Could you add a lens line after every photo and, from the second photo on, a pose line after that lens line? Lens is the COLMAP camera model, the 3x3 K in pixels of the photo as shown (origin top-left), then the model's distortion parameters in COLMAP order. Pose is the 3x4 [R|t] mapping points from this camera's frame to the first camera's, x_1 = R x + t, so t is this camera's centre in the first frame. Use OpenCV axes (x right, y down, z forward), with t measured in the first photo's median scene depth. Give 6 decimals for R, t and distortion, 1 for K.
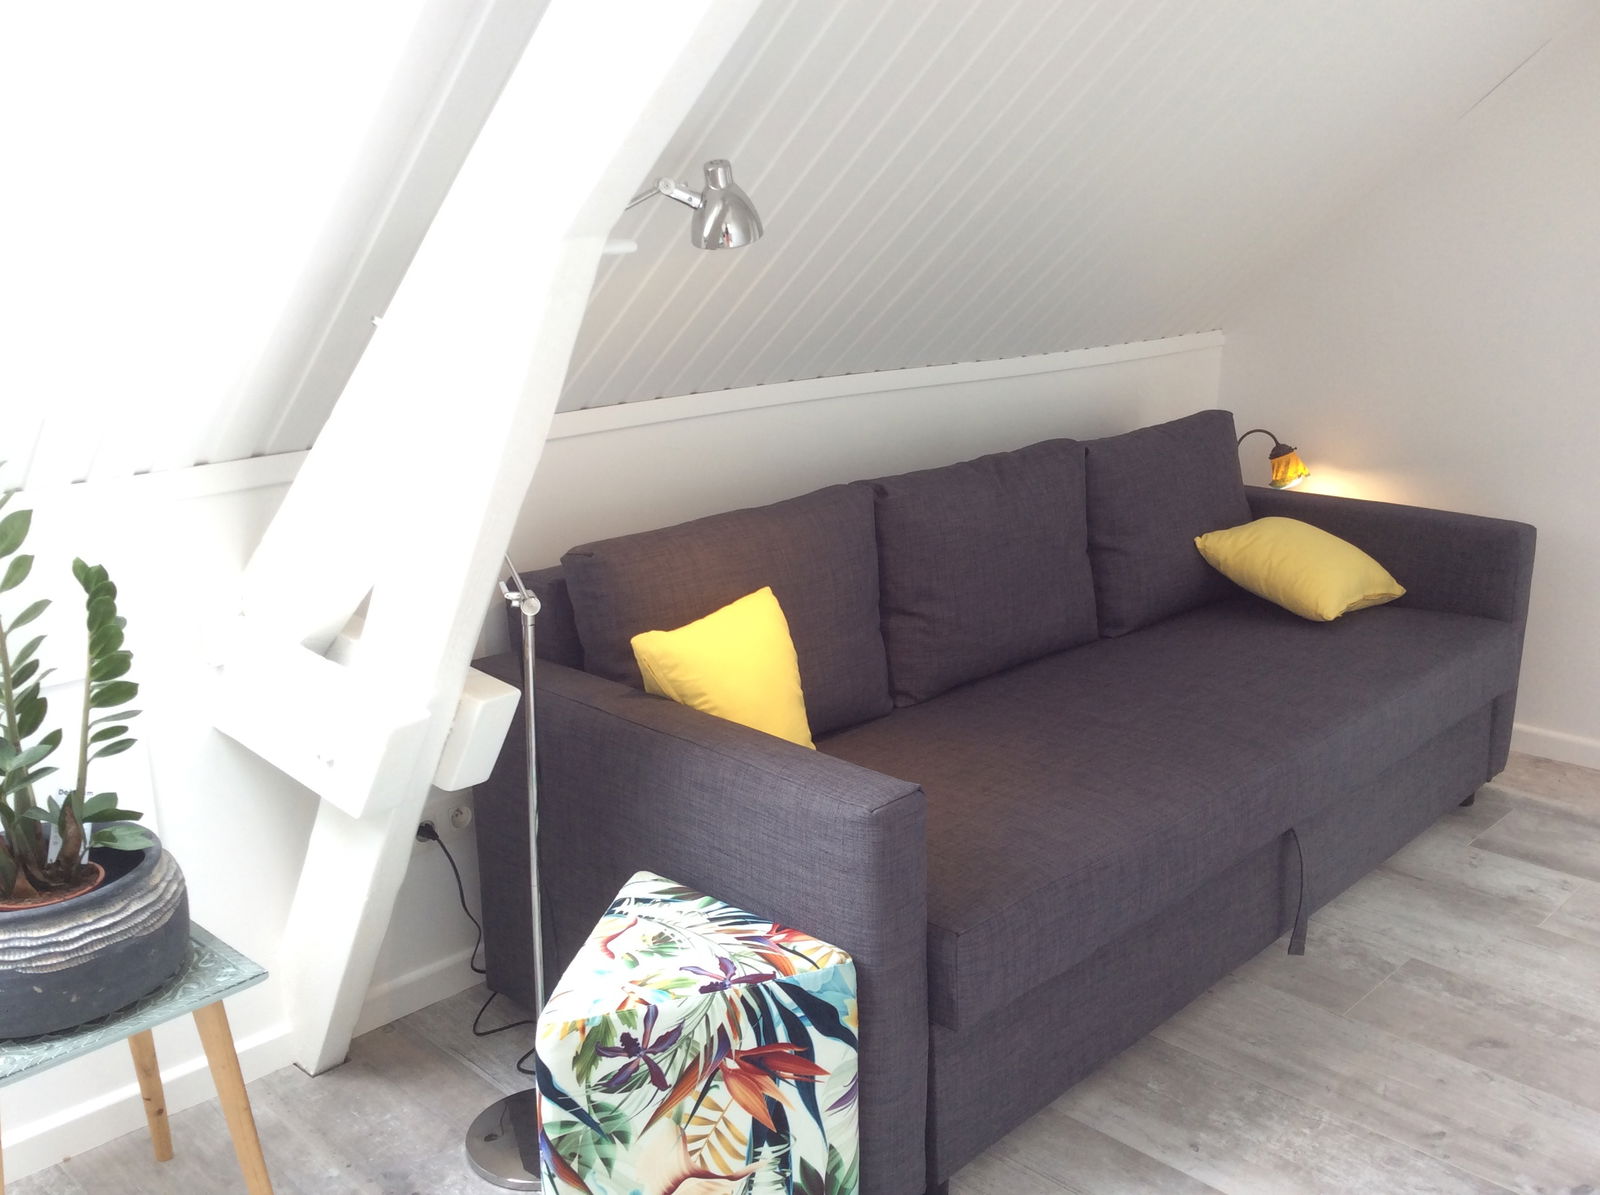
lens RADIAL K [[1461.2, 0, 794.2], [0, 1461.2, 599.7], [0, 0, 1]] dist [0.074643, -0.003326]
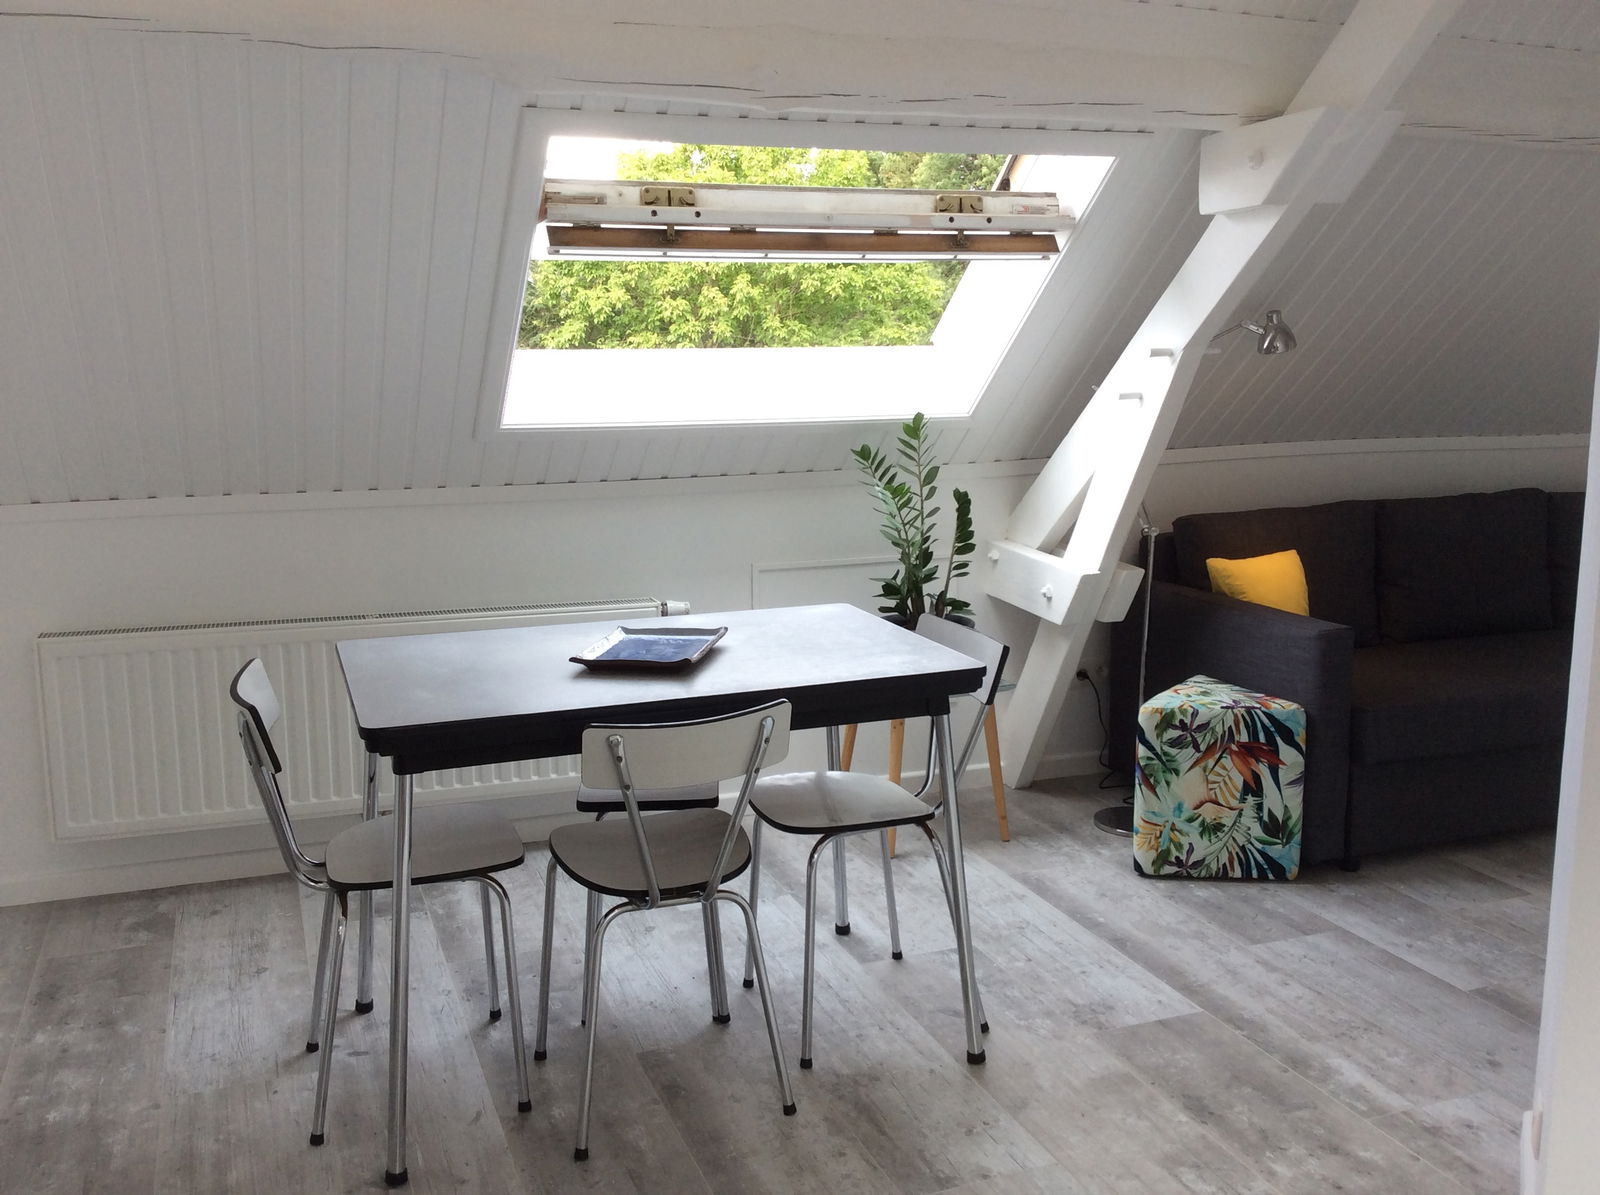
lens RADIAL K [[1461.2, 0, 794.2], [0, 1461.2, 599.7], [0, 0, 1]] dist [0.074643, -0.003326]
pose [[0.910148, 0.075818, -0.407286, 0.213879], [-0.110013, 0.992046, -0.061170, 0.299915], [0.399409, 0.100481, 0.911250, -1.102397]]
